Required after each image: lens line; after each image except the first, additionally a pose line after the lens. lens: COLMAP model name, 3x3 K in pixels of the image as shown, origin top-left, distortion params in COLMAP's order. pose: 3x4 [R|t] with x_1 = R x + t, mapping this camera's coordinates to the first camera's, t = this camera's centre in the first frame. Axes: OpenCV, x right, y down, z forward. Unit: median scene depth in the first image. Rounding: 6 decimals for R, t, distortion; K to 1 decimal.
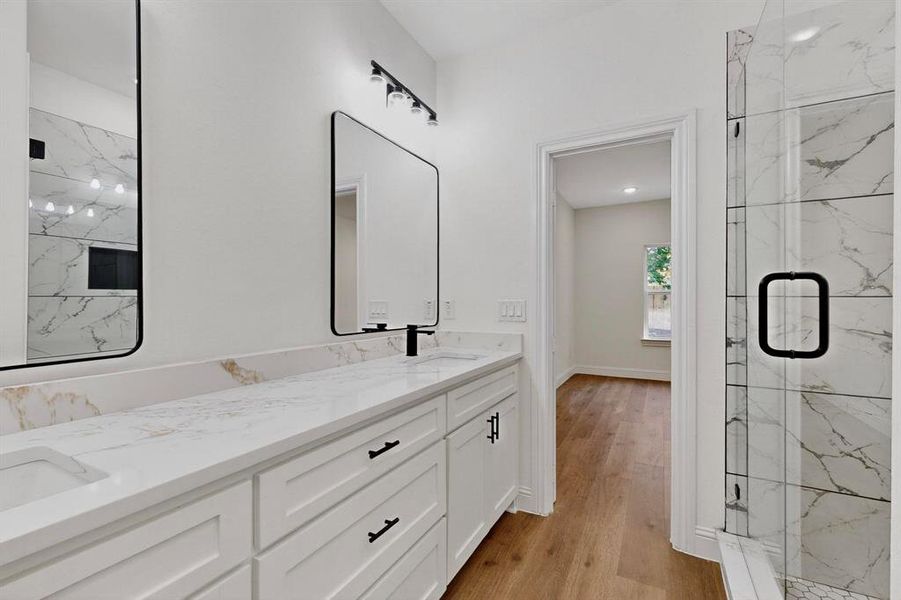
lens RADIAL K [[393.2, 0, 452.8], [0, 393.2, 298.0], [0, 0, 1]] dist [-0.001329, -0.000173]
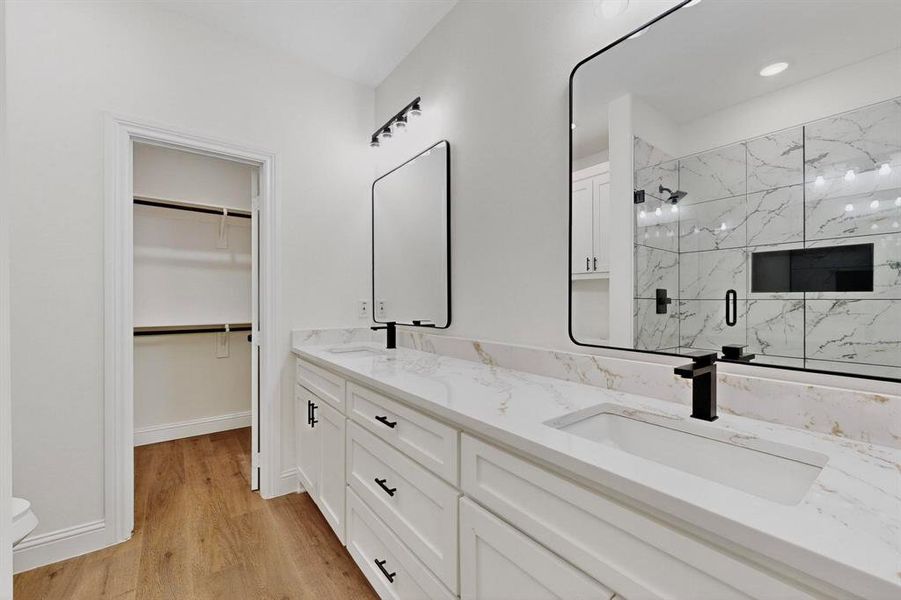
lens RADIAL K [[393.2, 0, 452.8], [0, 393.2, 298.0], [0, 0, 1]] dist [-0.001329, -0.000173]
pose [[-0.379325, -0.006123, -0.925243, 0.555259], [-0.009209, 0.999954, -0.002841, 0.002833], [0.925218, 0.007443, -0.379364, 1.044778]]
